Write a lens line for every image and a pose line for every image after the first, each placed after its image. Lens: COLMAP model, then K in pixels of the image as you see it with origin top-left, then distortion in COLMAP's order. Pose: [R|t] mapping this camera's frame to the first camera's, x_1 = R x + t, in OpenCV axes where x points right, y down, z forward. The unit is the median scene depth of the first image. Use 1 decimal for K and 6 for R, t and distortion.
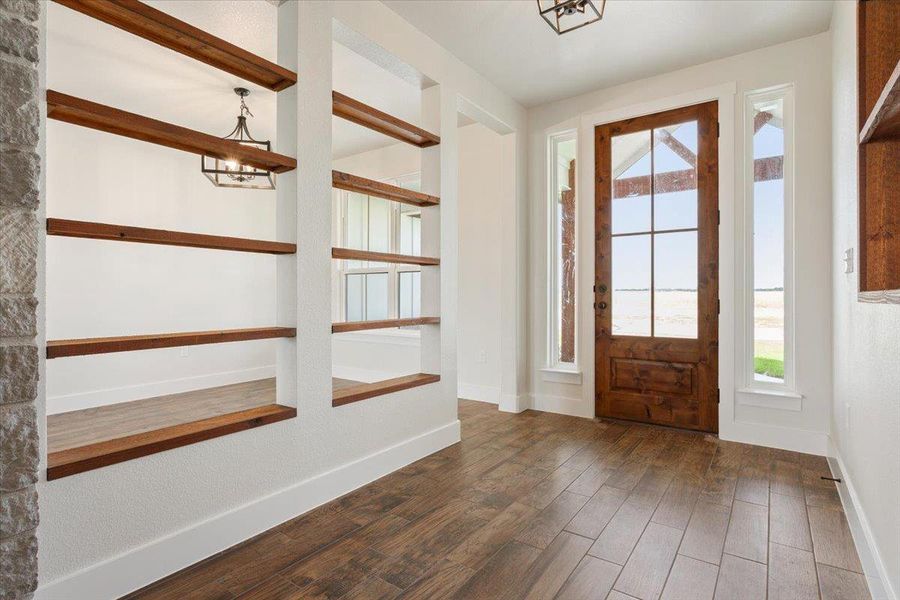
lens RADIAL K [[444.5, 0, 452.9], [0, 444.5, 292.4], [0, 0, 1]] dist [-0.003555, -0.000011]
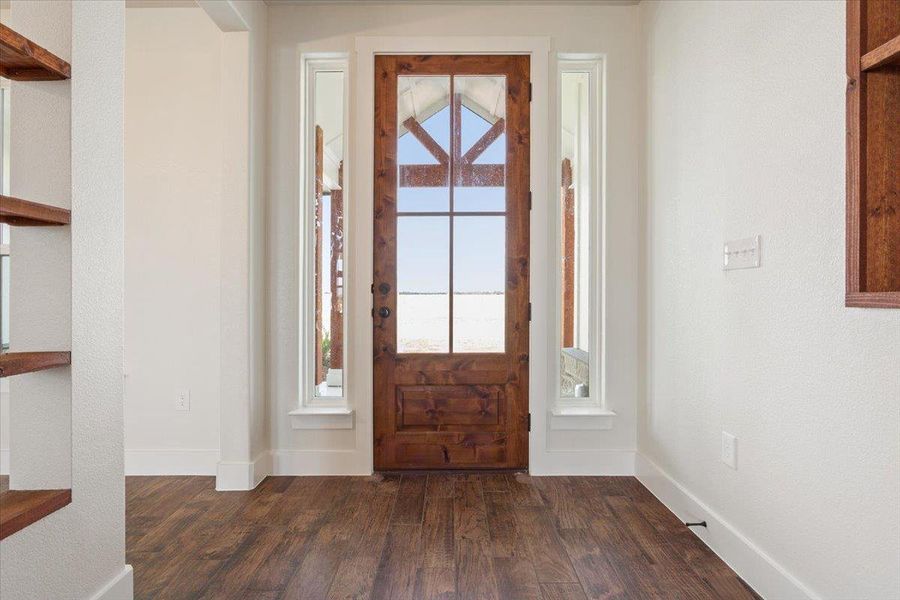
lens RADIAL K [[424.6, 0, 450.0], [0, 424.6, 300.0], [0, 0, 1]] dist [-0.016269, 0.000422]
pose [[0.803123, -0.001900, 0.595810, 0.021696], [-0.003947, 0.999956, 0.008509, 0.003995], [-0.595800, -0.009186, 0.803081, 0.427795]]
